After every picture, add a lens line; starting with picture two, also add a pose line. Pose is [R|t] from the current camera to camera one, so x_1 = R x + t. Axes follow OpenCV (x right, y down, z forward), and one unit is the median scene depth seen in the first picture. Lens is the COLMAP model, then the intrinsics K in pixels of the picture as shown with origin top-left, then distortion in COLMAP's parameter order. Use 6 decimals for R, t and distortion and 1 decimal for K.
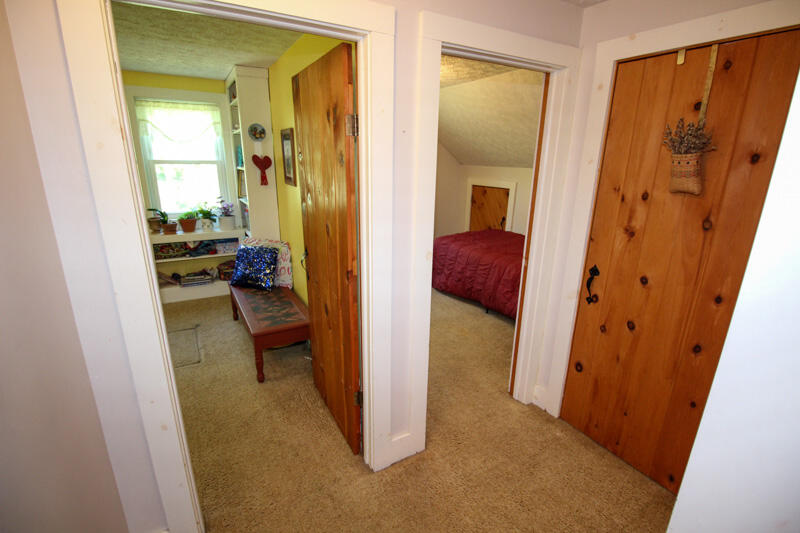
lens RADIAL K [[376.3, 0, 404.6], [0, 376.3, 267.2], [0, 0, 1]] dist [-0.019569, -0.001052]
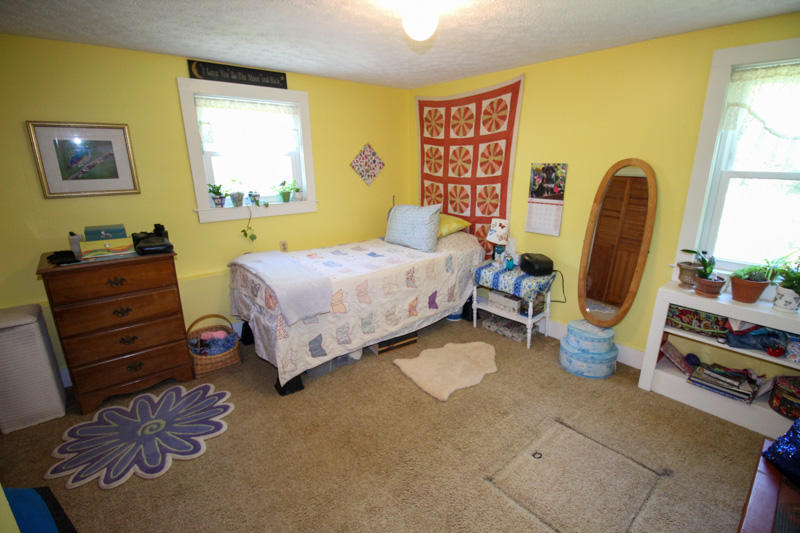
lens RADIAL K [[376.3, 0, 405.0], [0, 376.3, 274.5], [0, 0, 1]] dist [-0.019569, -0.001052]
pose [[0.185478, 0.260750, -0.947421, -0.162594], [-0.260956, 0.942602, 0.208336, -0.116952], [0.947365, 0.208594, 0.242877, 0.388614]]
